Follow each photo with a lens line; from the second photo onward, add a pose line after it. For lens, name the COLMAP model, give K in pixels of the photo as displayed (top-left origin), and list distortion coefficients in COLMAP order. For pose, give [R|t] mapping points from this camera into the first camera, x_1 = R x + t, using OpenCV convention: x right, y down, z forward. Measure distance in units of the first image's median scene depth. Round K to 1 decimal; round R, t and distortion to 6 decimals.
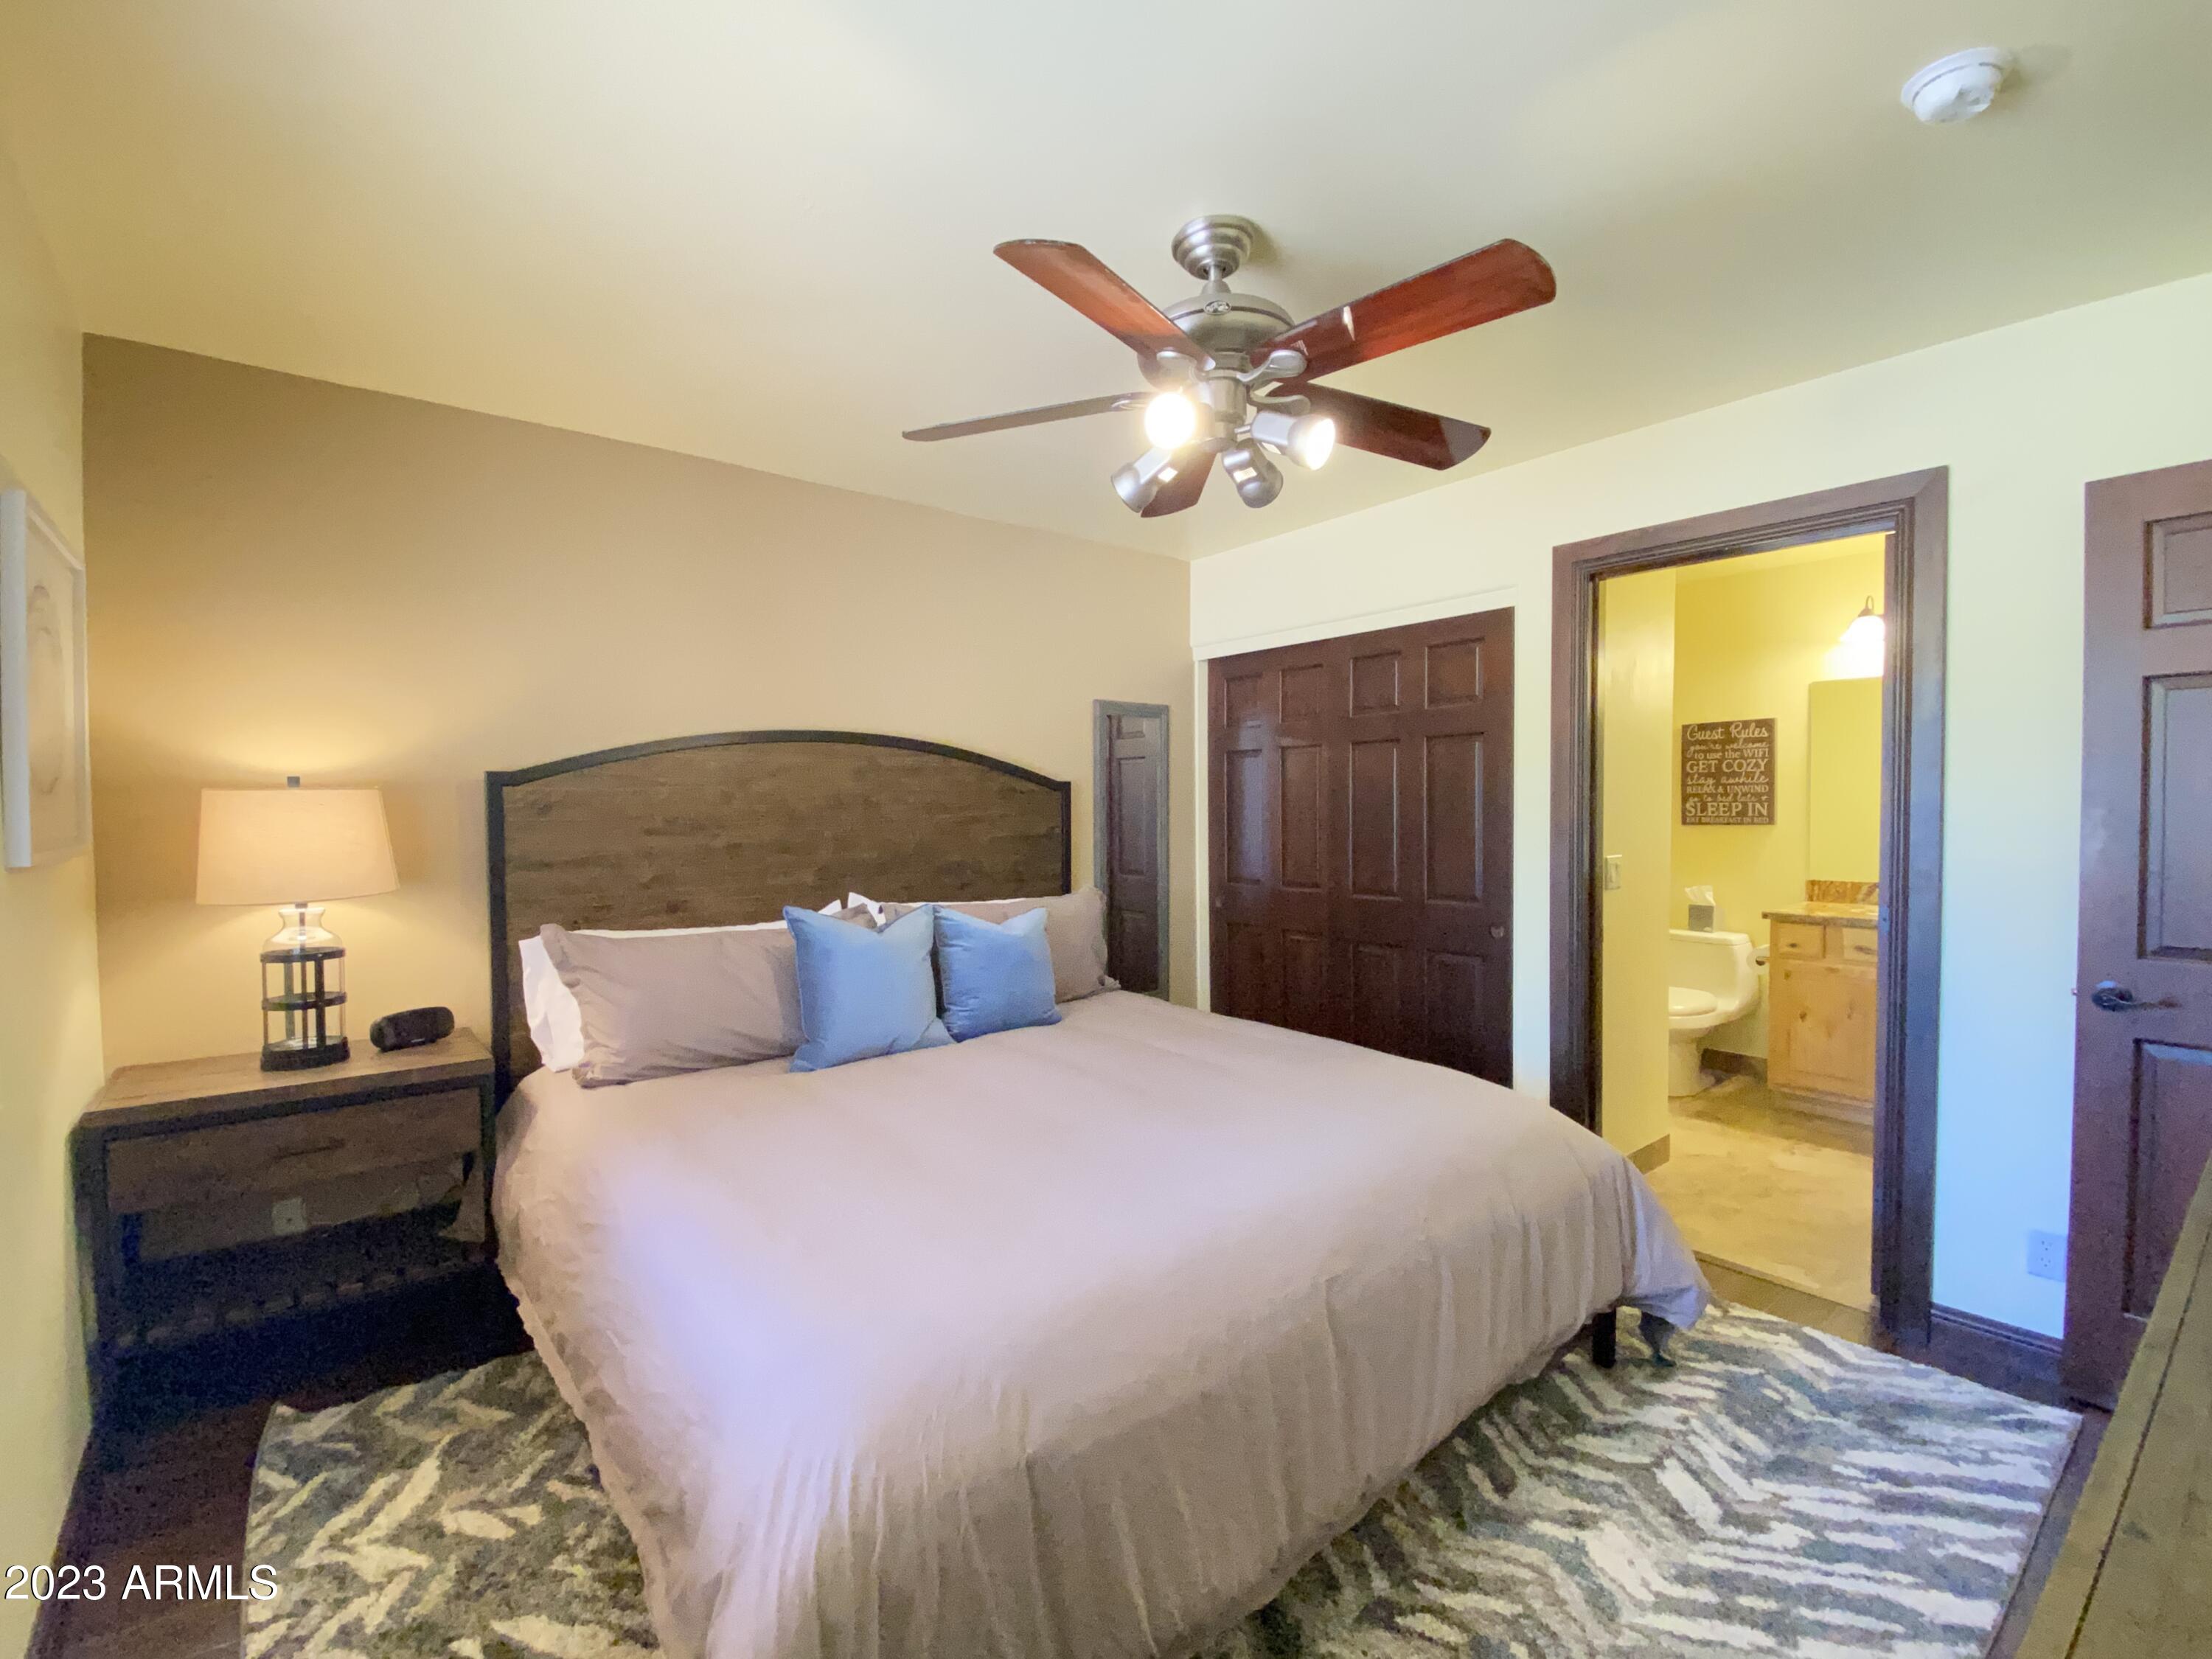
lens RADIAL K [[1006.6, 0, 1111.5], [0, 1006.6, 825.9], [0, 0, 1]] dist [0.002373, 0.000106]
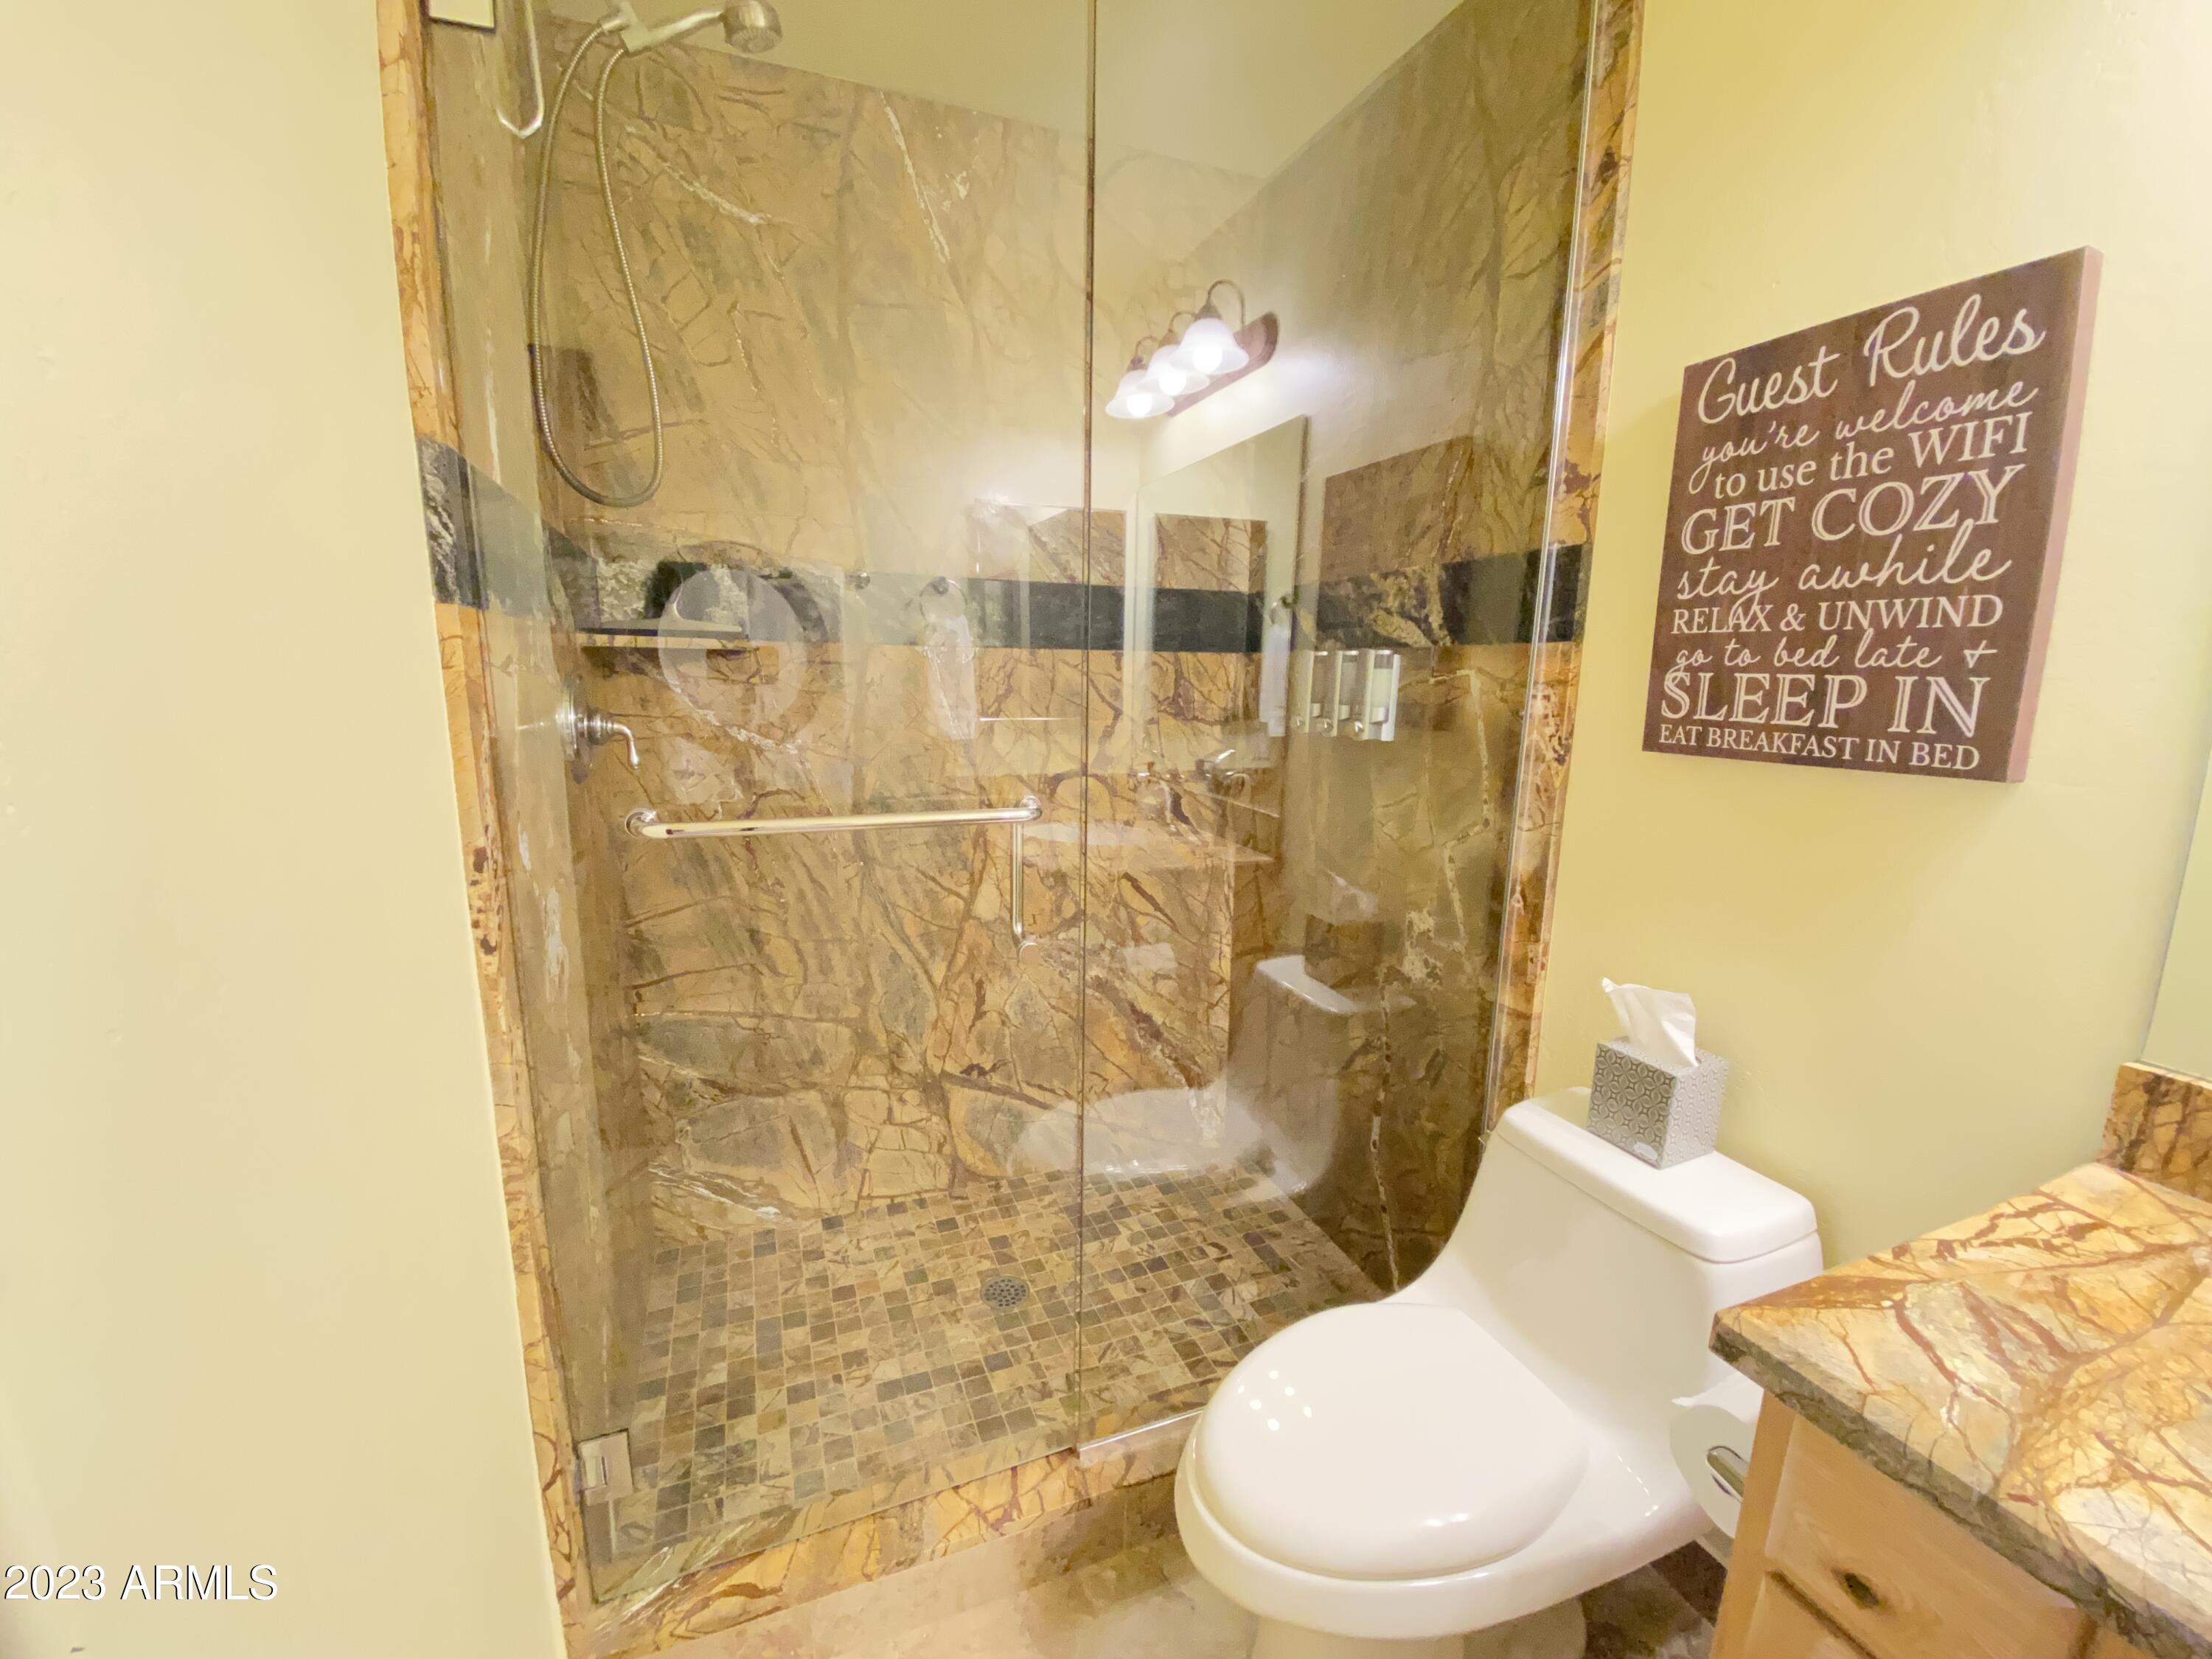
lens RADIAL K [[926.5, 0, 1106.3], [0, 926.5, 839.3], [0, 0, 1]] dist [-0.017421, -0.000366]
pose [[0.953418, 0.067495, -0.294005, 0.516040], [-0.015948, 0.984562, 0.174310, -0.019481], [0.301231, -0.161501, 0.939775, 0.733553]]
